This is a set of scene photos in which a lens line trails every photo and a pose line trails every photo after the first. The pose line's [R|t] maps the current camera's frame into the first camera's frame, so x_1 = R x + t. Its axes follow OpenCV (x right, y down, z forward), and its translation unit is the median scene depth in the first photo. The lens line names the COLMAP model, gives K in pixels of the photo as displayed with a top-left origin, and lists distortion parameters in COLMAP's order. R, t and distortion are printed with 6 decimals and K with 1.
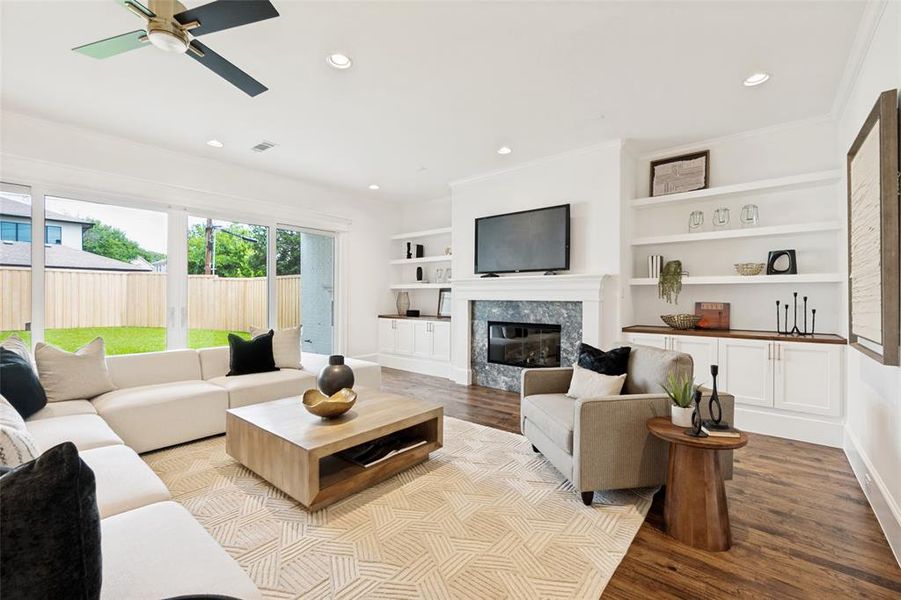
lens RADIAL K [[386.7, 0, 446.0], [0, 386.7, 298.0], [0, 0, 1]] dist [-0.008508, 0.001607]
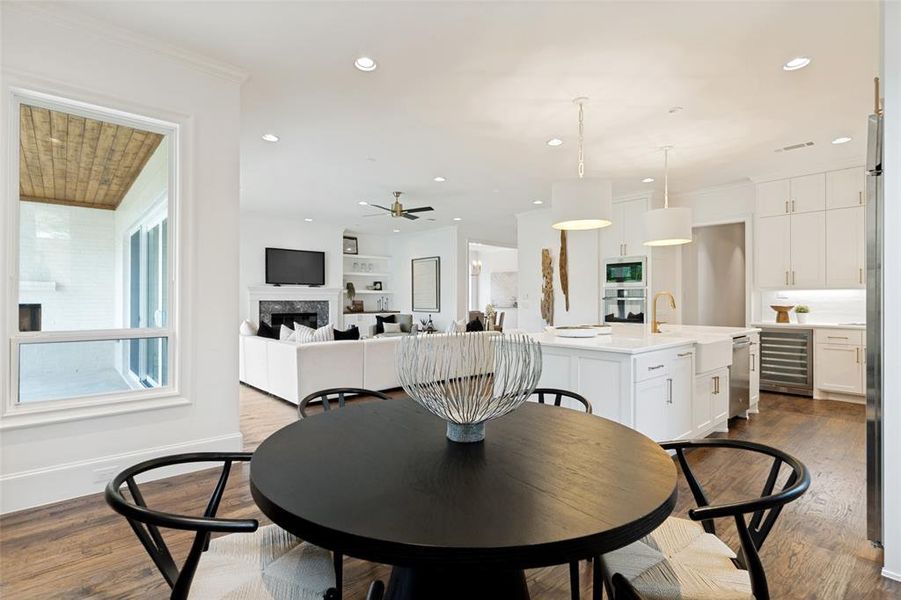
lens RADIAL K [[432.6, 0, 455.3], [0, 432.6, 298.3], [0, 0, 1]] dist [0.001483, -0.003371]
pose [[0.138335, -0.001613, 0.990384, -1.676716], [0.002701, 0.999996, 0.001252, -0.004316], [-0.990382, 0.002502, 0.138339, 0.011114]]
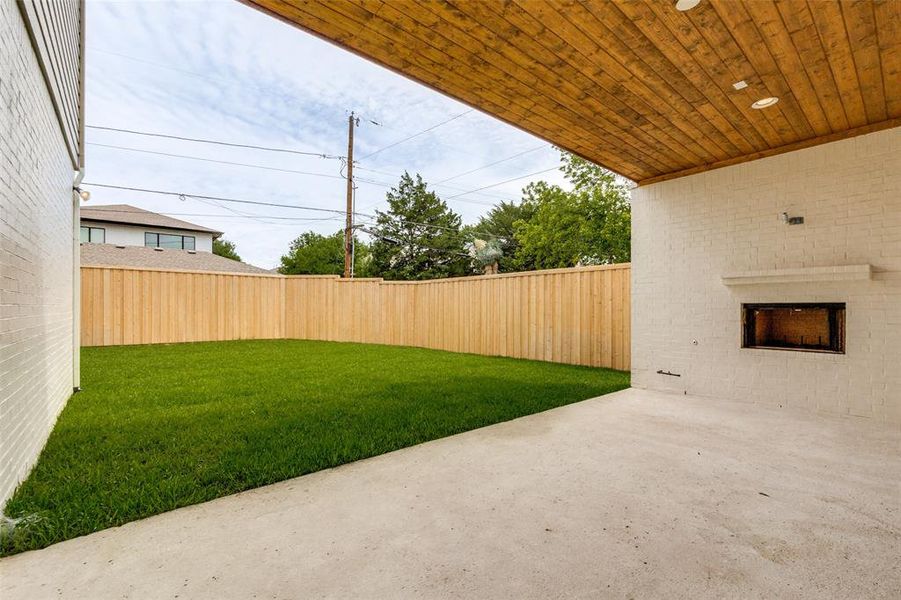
lens RADIAL K [[386.7, 0, 454.5], [0, 386.7, 303.2], [0, 0, 1]] dist [-0.008508, 0.001607]
pose [[0.988311, -0.005367, -0.152354, -1.114965], [0.003595, 0.999923, -0.011899, 0.018525], [0.152406, 0.011212, 0.988254, 0.676686]]
